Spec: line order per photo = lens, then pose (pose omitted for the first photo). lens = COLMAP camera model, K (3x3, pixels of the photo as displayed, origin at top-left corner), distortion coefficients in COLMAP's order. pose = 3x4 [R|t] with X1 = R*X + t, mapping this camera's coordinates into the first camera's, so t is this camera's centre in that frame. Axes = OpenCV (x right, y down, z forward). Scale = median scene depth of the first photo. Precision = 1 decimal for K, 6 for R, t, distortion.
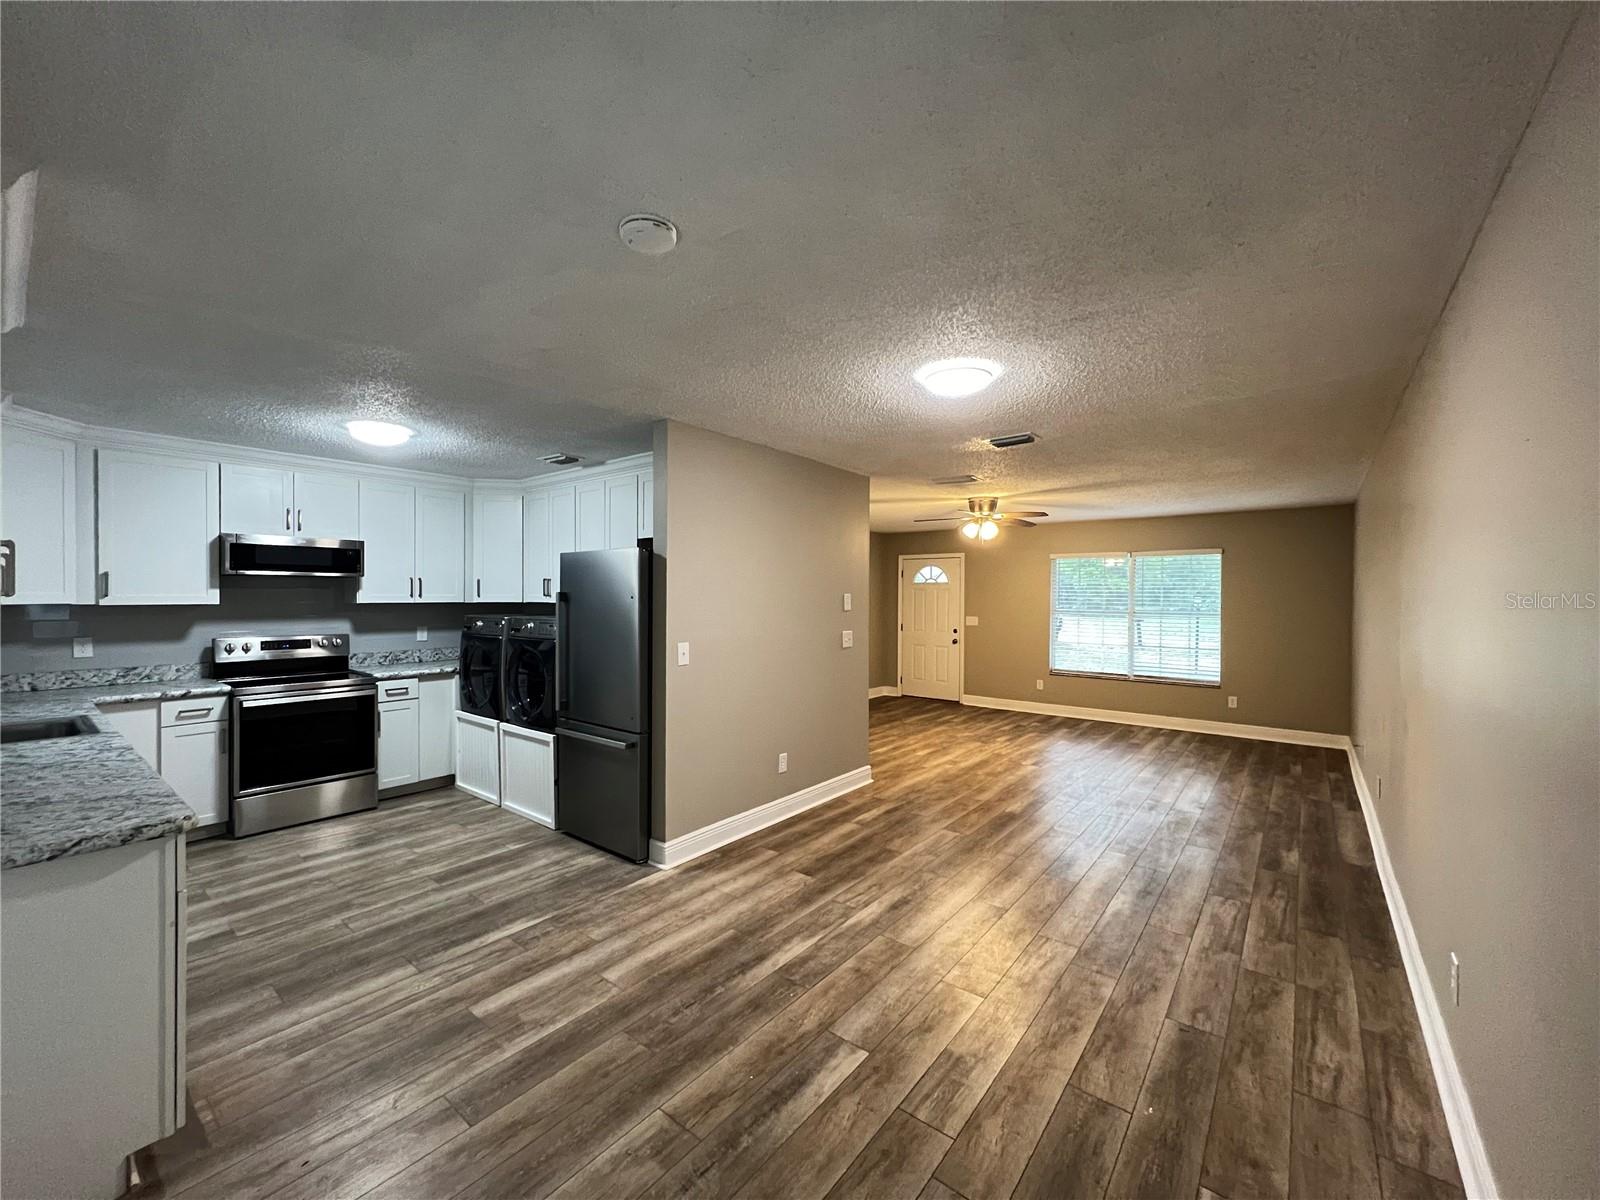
lens RADIAL K [[639.8, 0, 801.3], [0, 639.8, 600.2], [0, 0, 1]] dist [-0.001266, 0.000287]
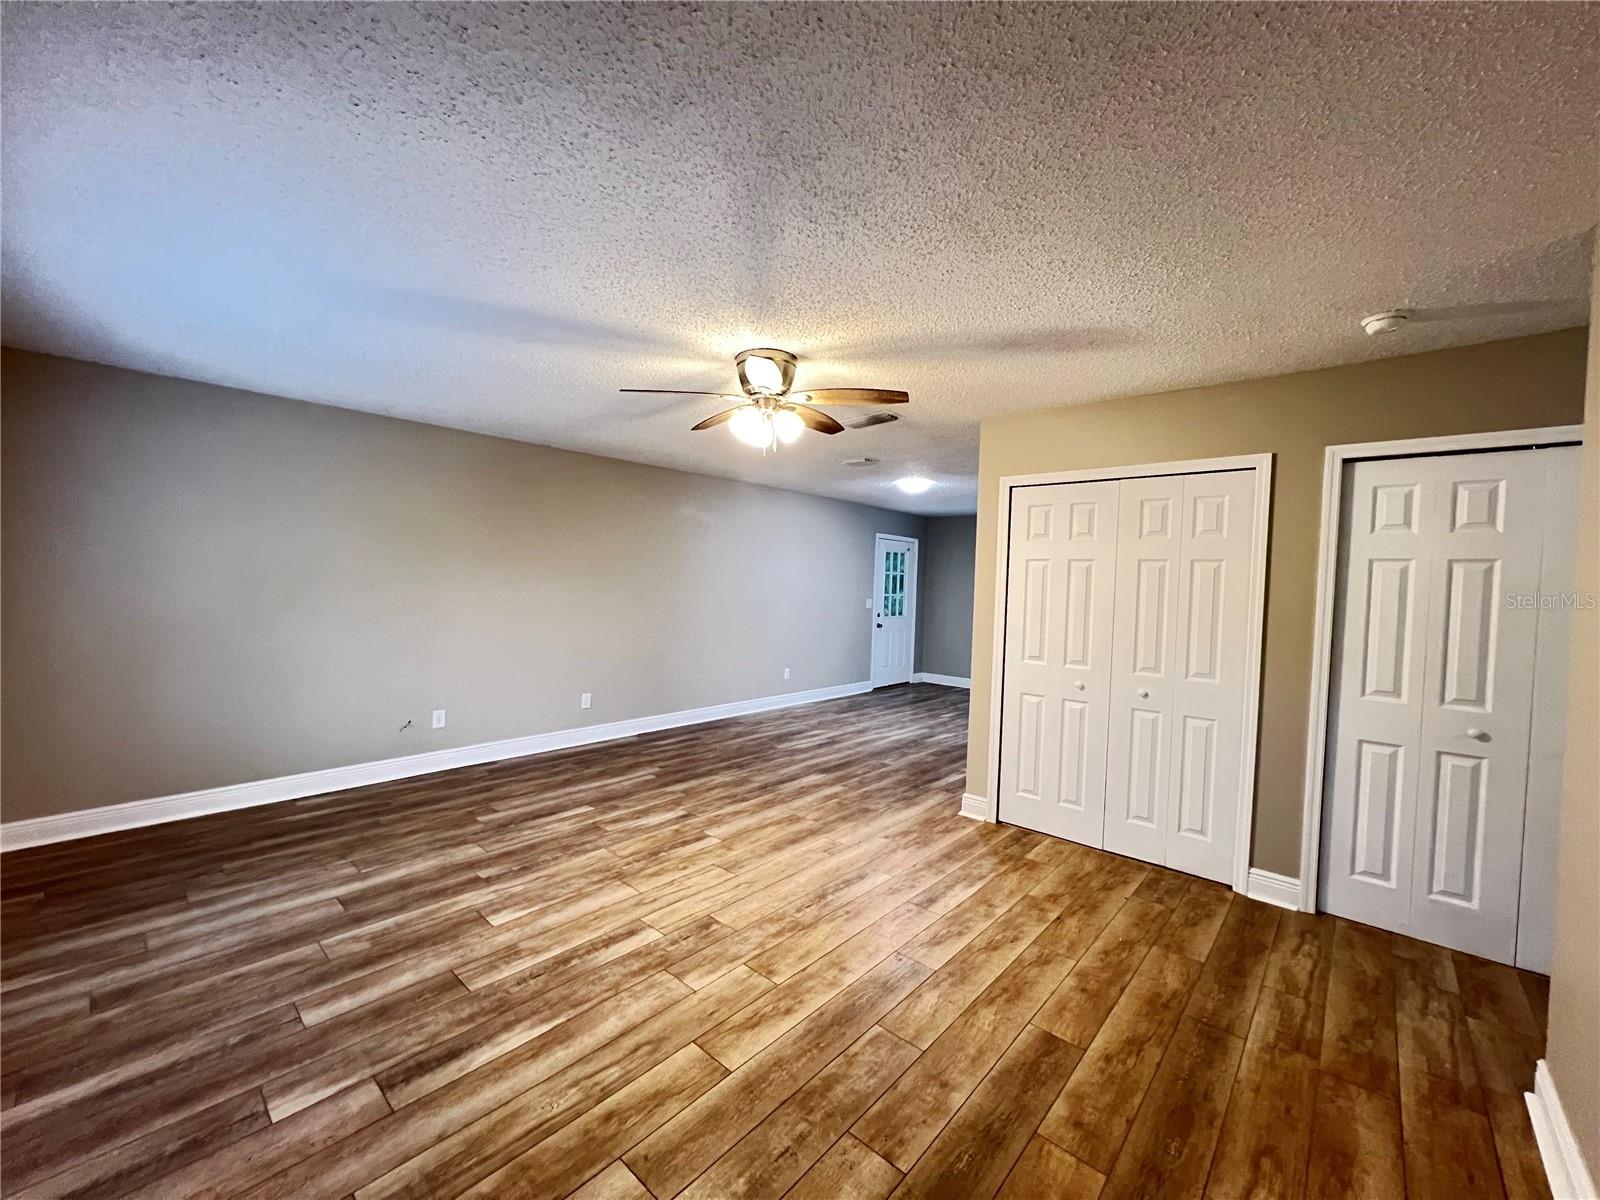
lens RADIAL K [[639.8, 0, 801.3], [0, 639.8, 600.2], [0, 0, 1]] dist [-0.001266, 0.000287]
pose [[-0.997715, -0.038314, 0.055656, 0.373702], [-0.036508, 0.998785, 0.033107, 0.005598], [-0.056856, 0.030999, -0.997901, 2.460704]]
